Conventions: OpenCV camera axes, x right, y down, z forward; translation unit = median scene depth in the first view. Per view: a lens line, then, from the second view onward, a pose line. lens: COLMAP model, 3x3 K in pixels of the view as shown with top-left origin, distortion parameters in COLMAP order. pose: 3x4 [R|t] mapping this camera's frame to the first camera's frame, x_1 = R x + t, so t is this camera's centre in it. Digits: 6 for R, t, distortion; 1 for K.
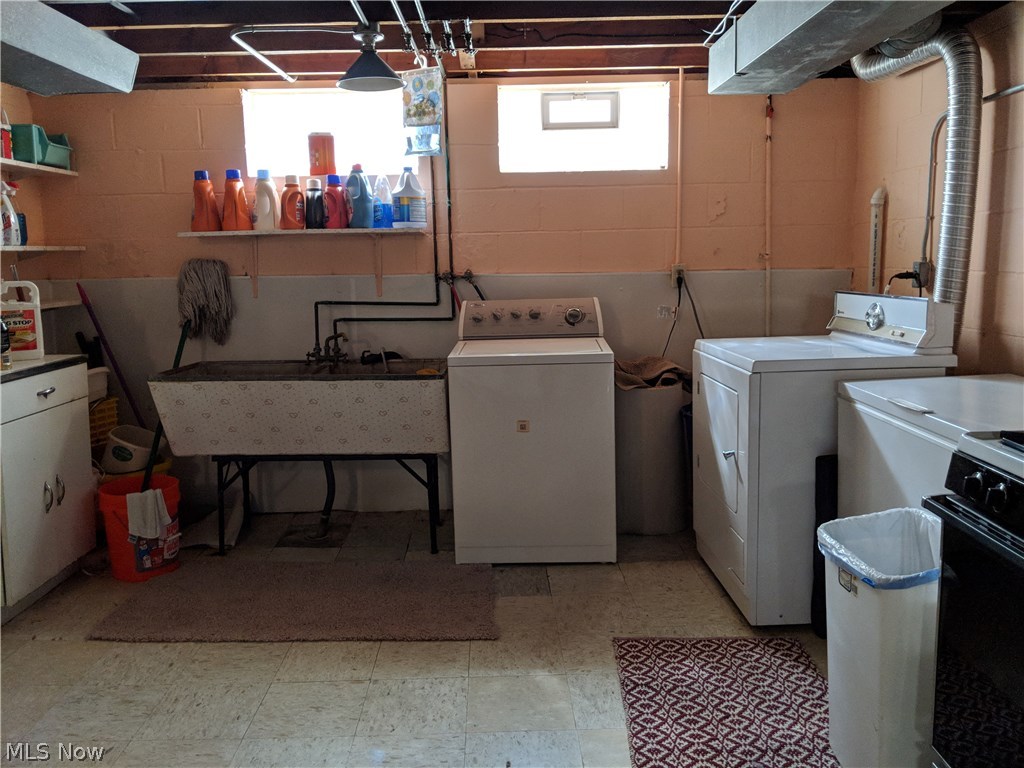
lens RADIAL K [[818.1, 0, 507.2], [0, 818.1, 379.9], [0, 0, 1]] dist [0.082935, -0.186419]
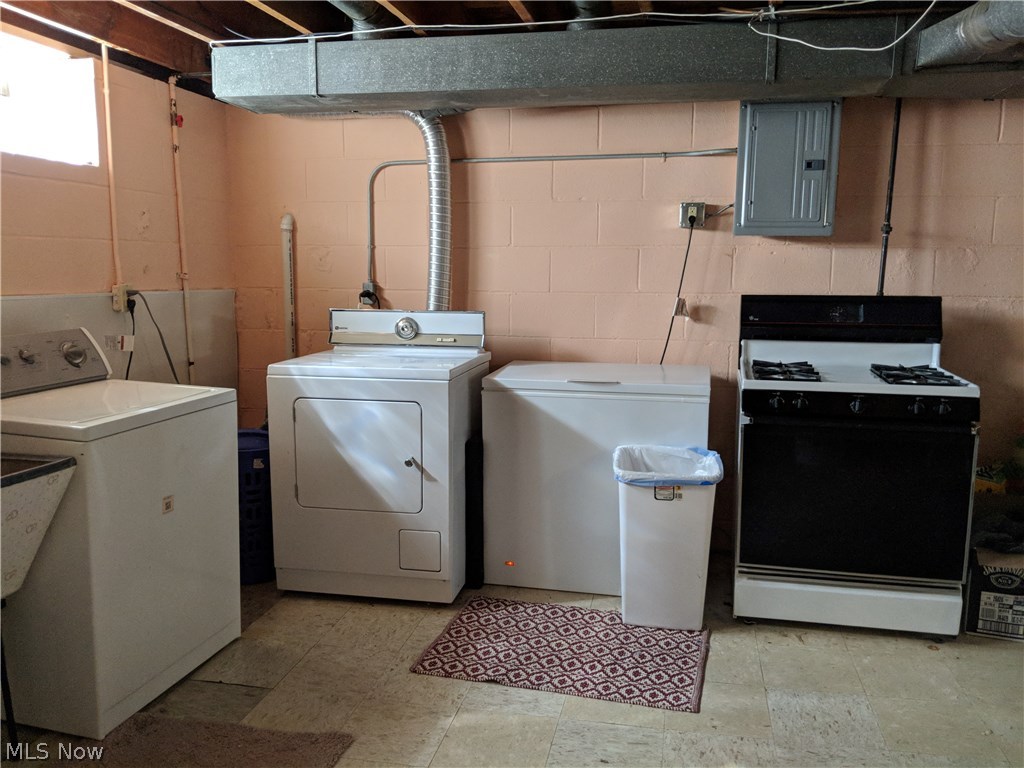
lens RADIAL K [[839.2, 0, 513.9], [0, 839.2, 386.0], [0, 0, 1]] dist [0.002587, -0.000924]
pose [[0.211127, -0.120948, 0.969947, -0.644436], [0.135833, 0.986317, 0.093422, -0.077652], [-0.967975, 0.112027, 0.224667, 0.525152]]
